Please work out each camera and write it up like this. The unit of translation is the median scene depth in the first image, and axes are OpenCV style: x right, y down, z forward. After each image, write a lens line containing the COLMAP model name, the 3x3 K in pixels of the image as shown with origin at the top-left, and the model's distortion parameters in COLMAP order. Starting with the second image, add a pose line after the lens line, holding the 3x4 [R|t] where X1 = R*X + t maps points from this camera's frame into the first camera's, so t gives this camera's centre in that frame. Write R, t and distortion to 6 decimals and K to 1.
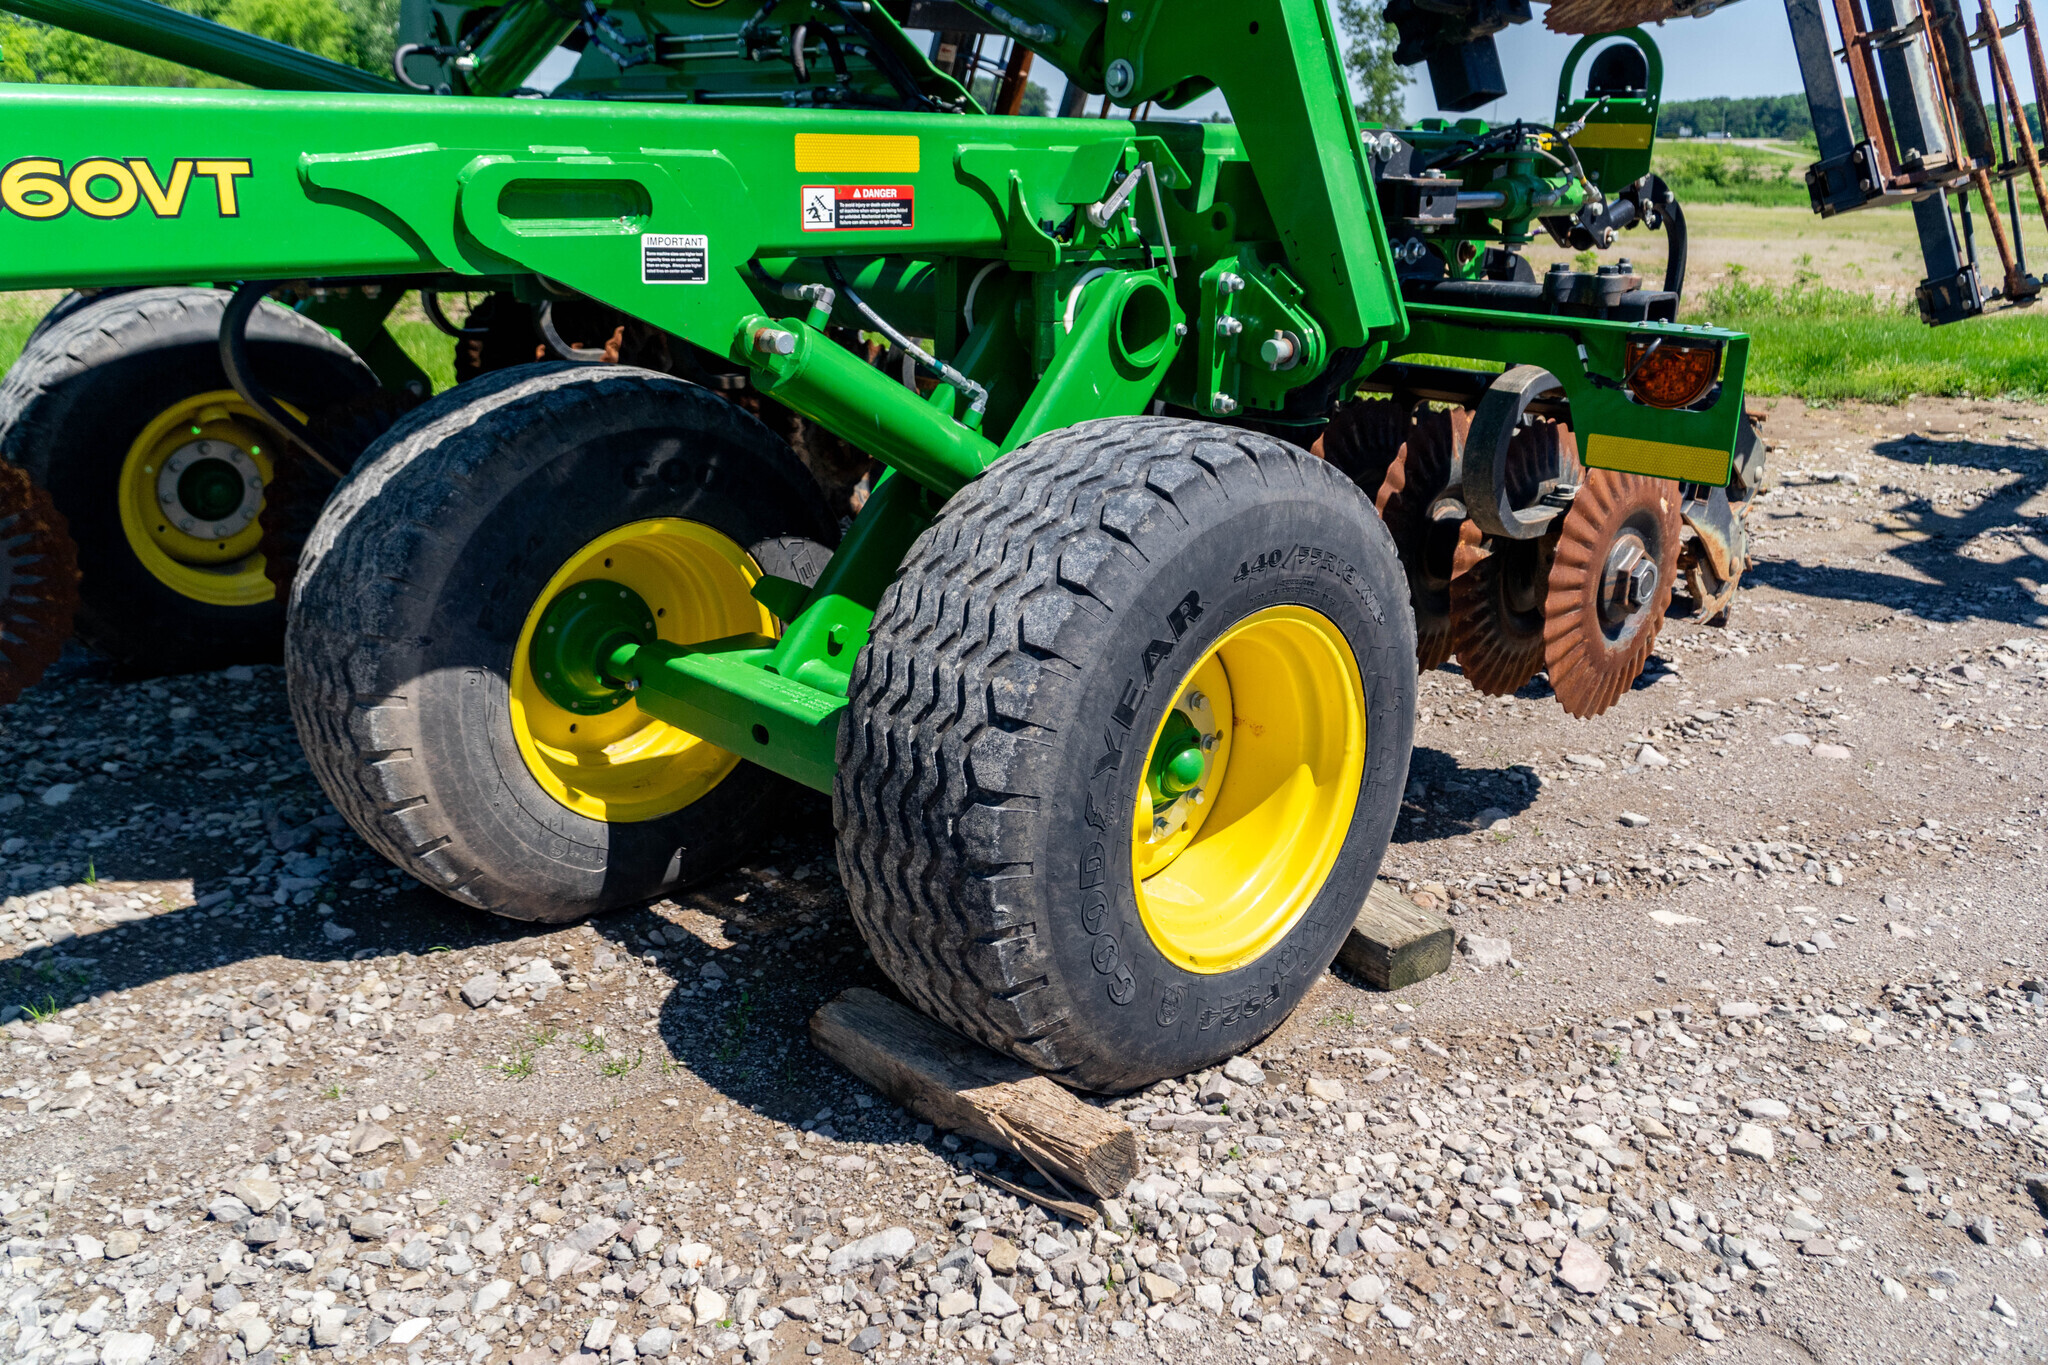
lens RADIAL K [[1640.8, 0, 1017.7], [0, 1640.8, 696.0], [0, 0, 1]] dist [-0.008696, 0.011485]
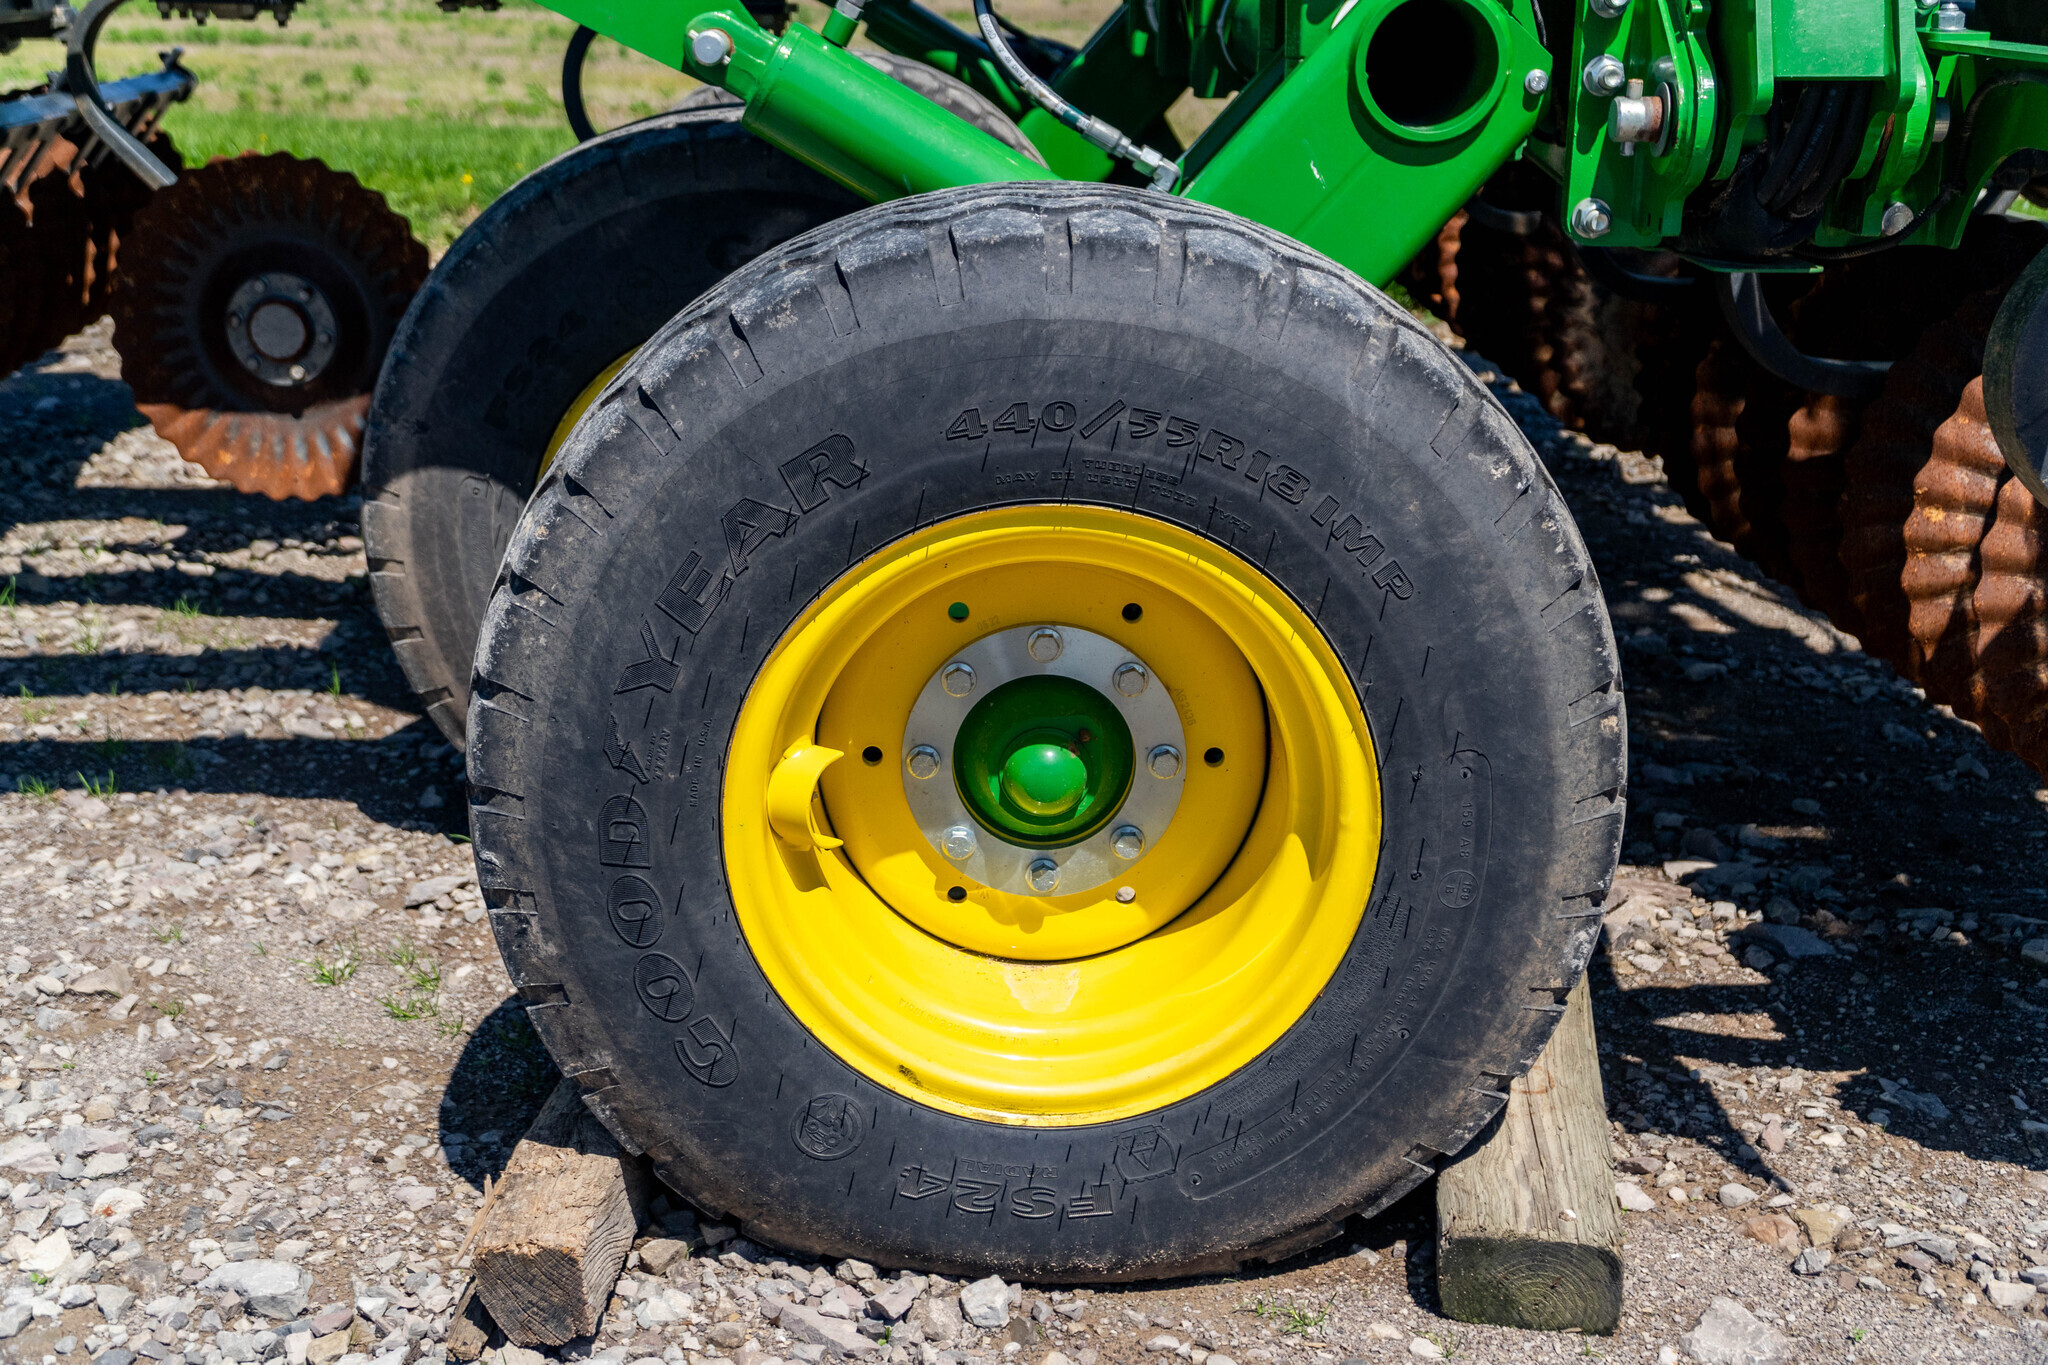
lens RADIAL K [[2516.3, 0, 1020.6], [0, 2516.3, 698.2], [0, 0, 1]] dist [0.034670, 0.000000]
pose [[0.717657, 0.187011, -0.670816, 0.664718], [-0.215184, 0.975679, 0.041791, -0.018690], [0.662317, 0.114357, 0.740445, 0.303012]]
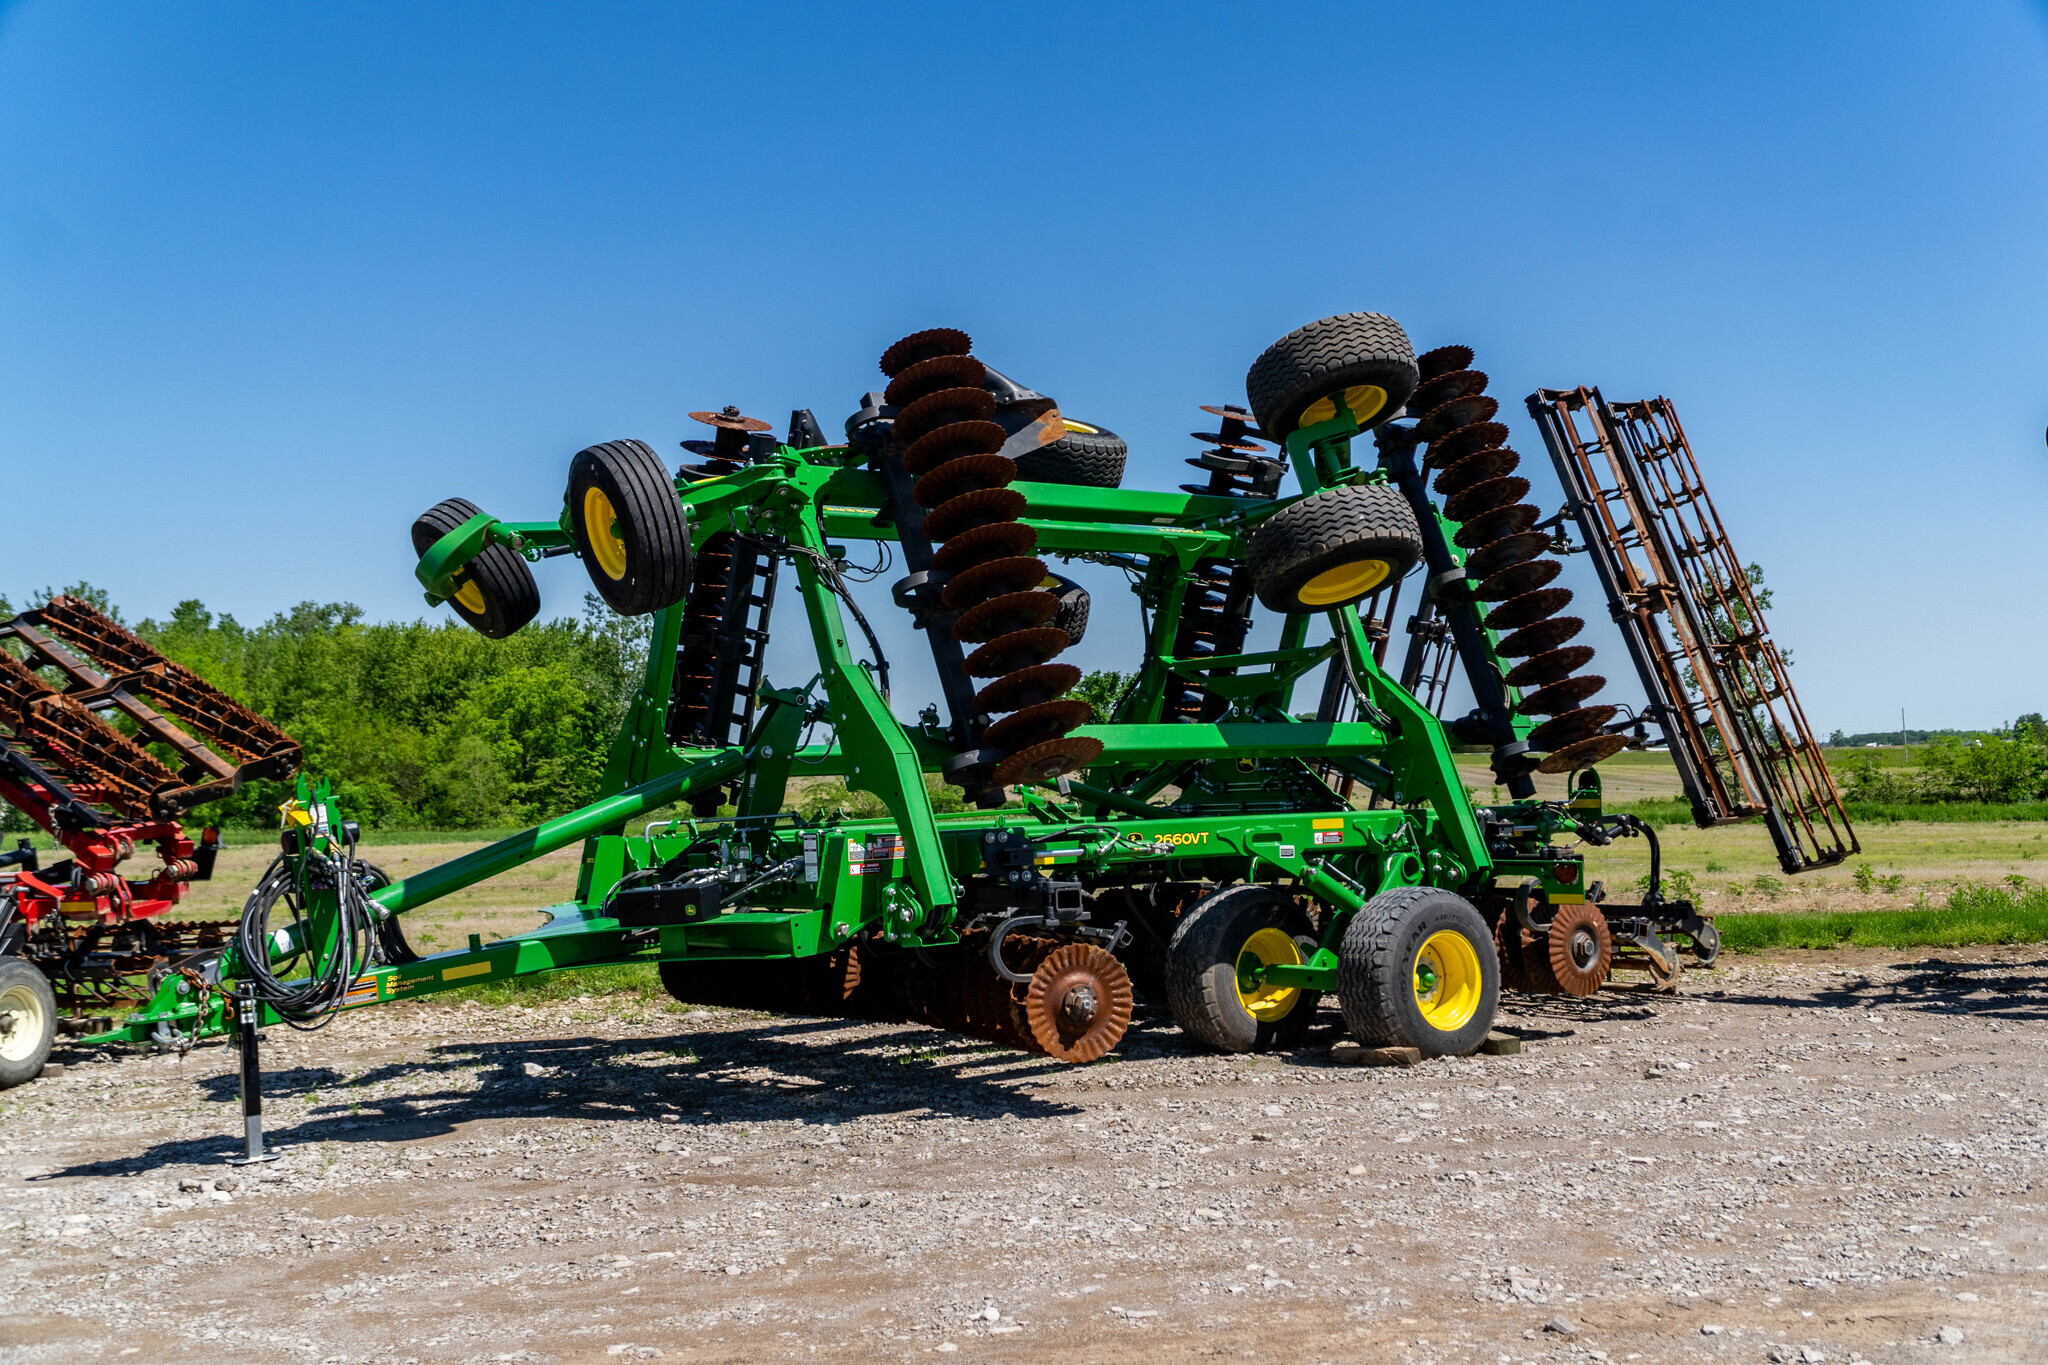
lens RADIAL K [[2240.3, 0, 1020.7], [0, 2240.3, 683.6], [0, 0, 1]] dist [0.095624, 0.000000]
pose [[0.991693, -0.052848, -0.117267, -0.170969], [0.006680, 0.931624, -0.363362, 1.195917], [0.128451, 0.359560, 0.924238, -3.836505]]
